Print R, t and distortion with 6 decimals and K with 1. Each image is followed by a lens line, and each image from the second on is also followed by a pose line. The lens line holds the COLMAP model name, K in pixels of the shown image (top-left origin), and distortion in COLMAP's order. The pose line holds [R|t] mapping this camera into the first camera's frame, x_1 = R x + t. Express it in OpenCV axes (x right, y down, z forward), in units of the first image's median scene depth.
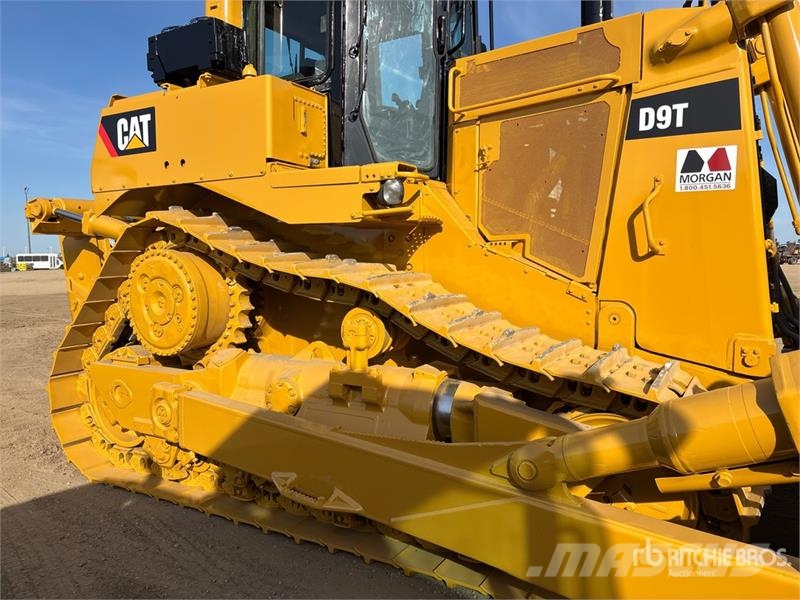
lens RADIAL K [[617.2, 0, 386.7], [0, 617.2, 299.4], [0, 0, 1]] dist [0.027641, 0.000272]
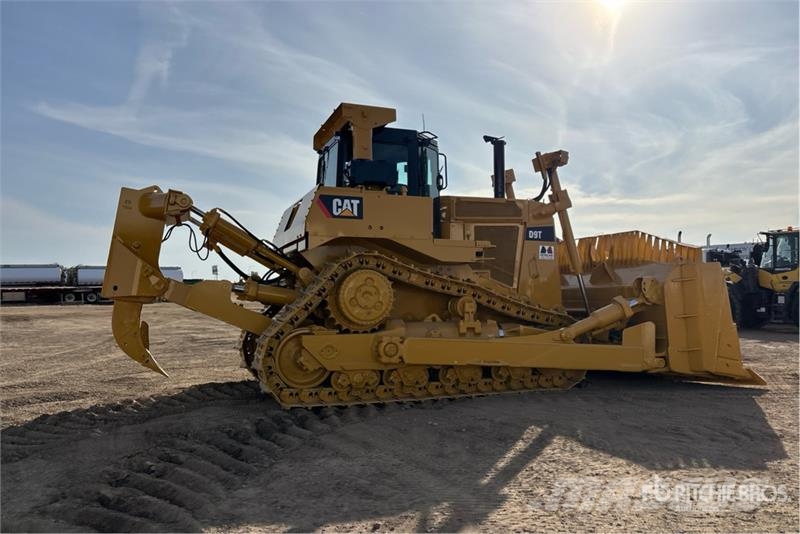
lens RADIAL K [[609.5, 0, 399.5], [0, 609.5, 256.6], [0, 0, 1]] dist [0.040119, -0.000546]
pose [[0.621162, 0.060079, 0.781376, -1.865694], [0.048232, 0.992236, -0.114635, 0.103902], [-0.782196, 0.108894, 0.613442, -0.254086]]
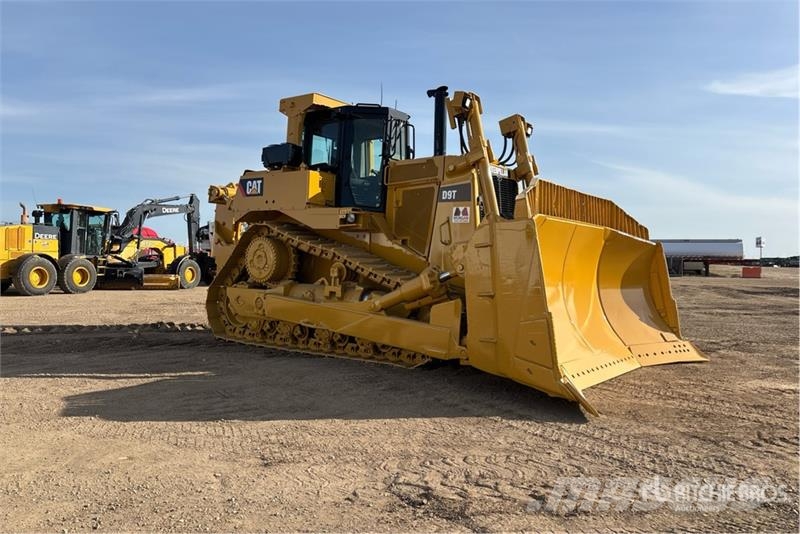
lens RADIAL K [[609.5, 0, 399.5], [0, 609.5, 256.6], [0, 0, 1]] dist [0.040119, -0.000546]
pose [[0.994027, 0.041668, -0.100862, 0.405891], [-0.049163, 0.996120, -0.072999, 0.140703], [0.097429, 0.077522, 0.992219, -1.291287]]
